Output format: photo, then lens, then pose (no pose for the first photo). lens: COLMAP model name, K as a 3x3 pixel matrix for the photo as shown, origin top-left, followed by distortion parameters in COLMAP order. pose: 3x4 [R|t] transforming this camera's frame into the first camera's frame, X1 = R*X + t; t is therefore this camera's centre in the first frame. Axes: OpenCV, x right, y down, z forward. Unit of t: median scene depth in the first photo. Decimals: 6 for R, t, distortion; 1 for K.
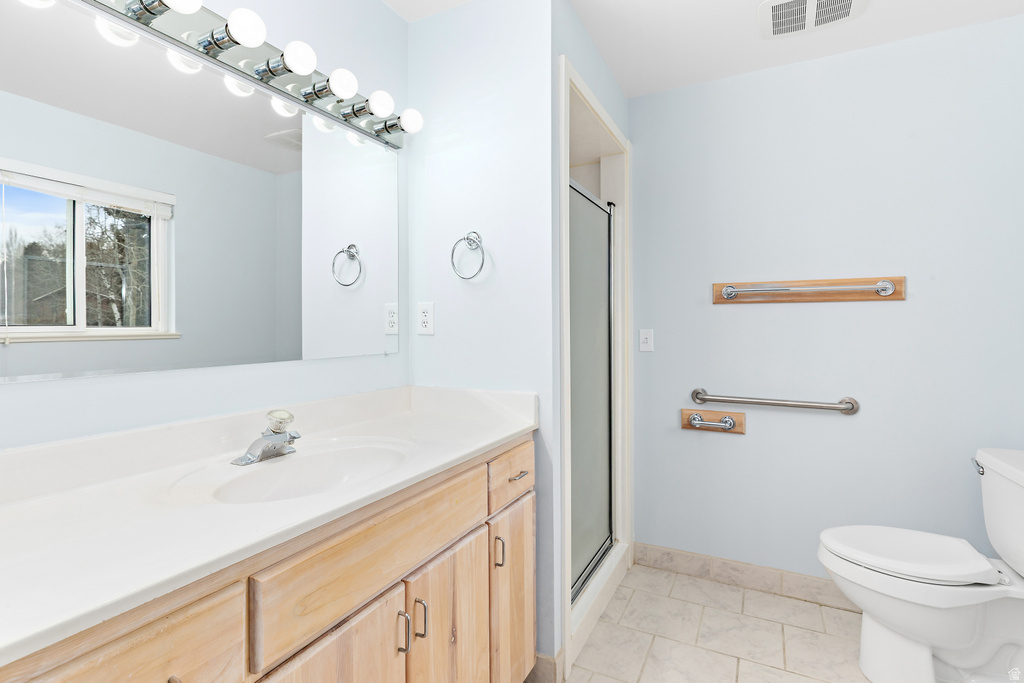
lens RADIAL K [[474.7, 0, 521.2], [0, 474.7, 332.7], [0, 0, 1]] dist [-0.002888, -0.000533]
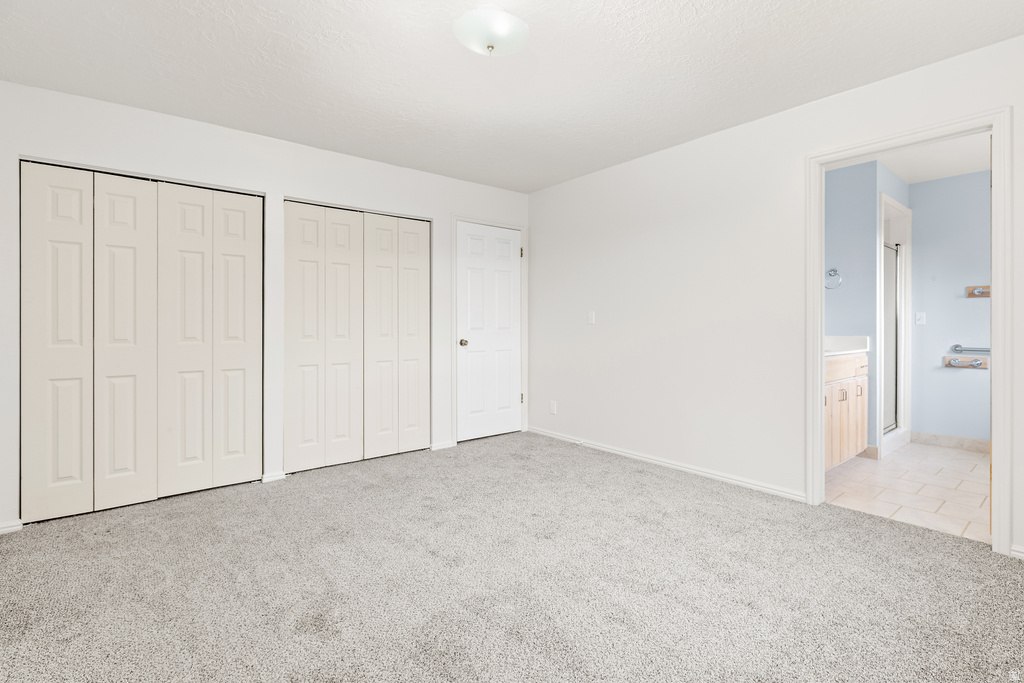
lens RADIAL K [[474.7, 0, 521.2], [0, 474.7, 332.7], [0, 0, 1]] dist [-0.002888, -0.000533]
pose [[0.933670, 0.008198, -0.358040, -0.525689], [-0.007376, 0.999966, 0.003662, 0.075709], [0.358058, -0.000778, 0.933699, -1.268984]]
